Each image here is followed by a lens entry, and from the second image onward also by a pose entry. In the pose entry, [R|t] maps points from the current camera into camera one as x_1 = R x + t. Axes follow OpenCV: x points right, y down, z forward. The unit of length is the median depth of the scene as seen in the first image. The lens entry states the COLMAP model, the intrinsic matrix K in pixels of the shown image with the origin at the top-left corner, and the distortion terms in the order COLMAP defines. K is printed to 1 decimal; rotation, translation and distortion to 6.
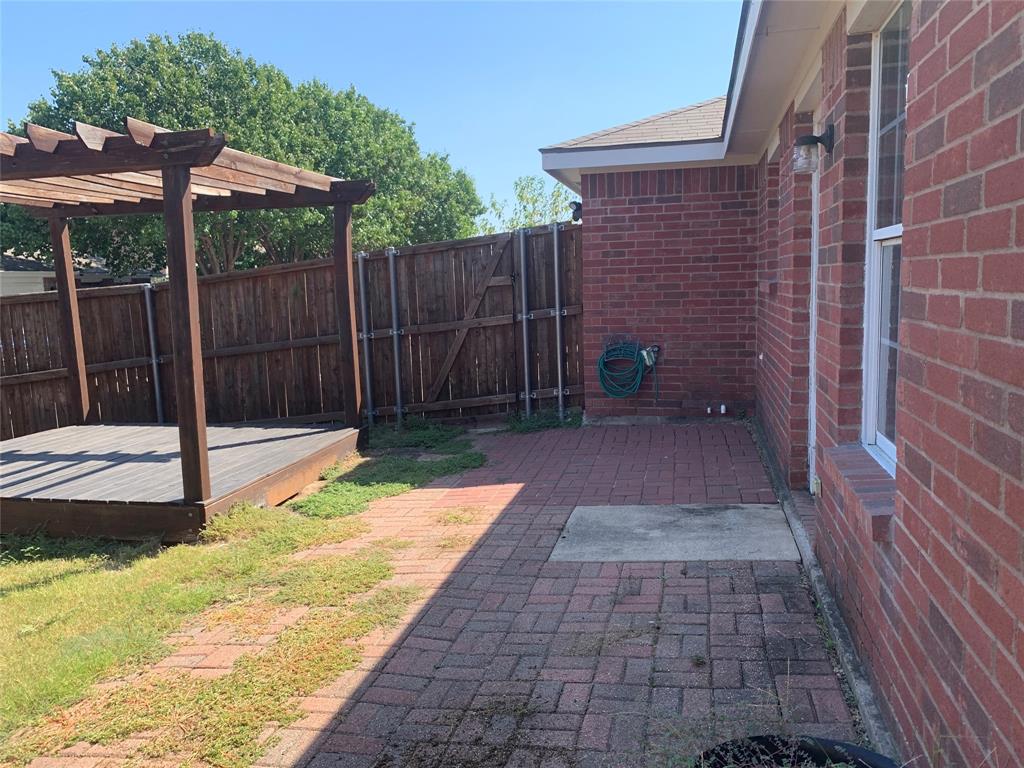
lens RADIAL K [[782.6, 0, 506.4], [0, 782.6, 383.1], [0, 0, 1]] dist [0.037185, -0.045036]
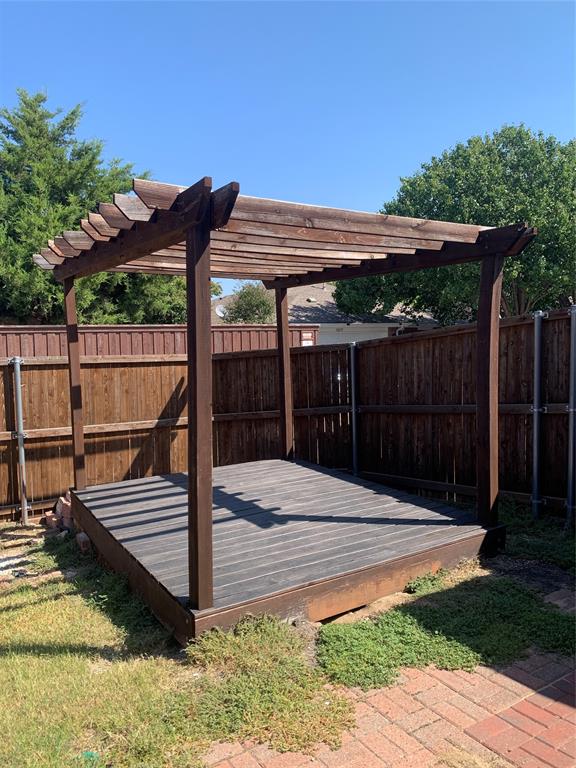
lens RADIAL K [[587.0, 0, 282.5], [0, 587.0, 379.2], [0, 0, 1]] dist [0.037185, -0.045036]
pose [[0.706810, 0.067527, -0.704173, 0.092191], [-0.093967, 0.995575, 0.001153, -0.086914], [0.701135, 0.065354, 0.710027, 0.450565]]
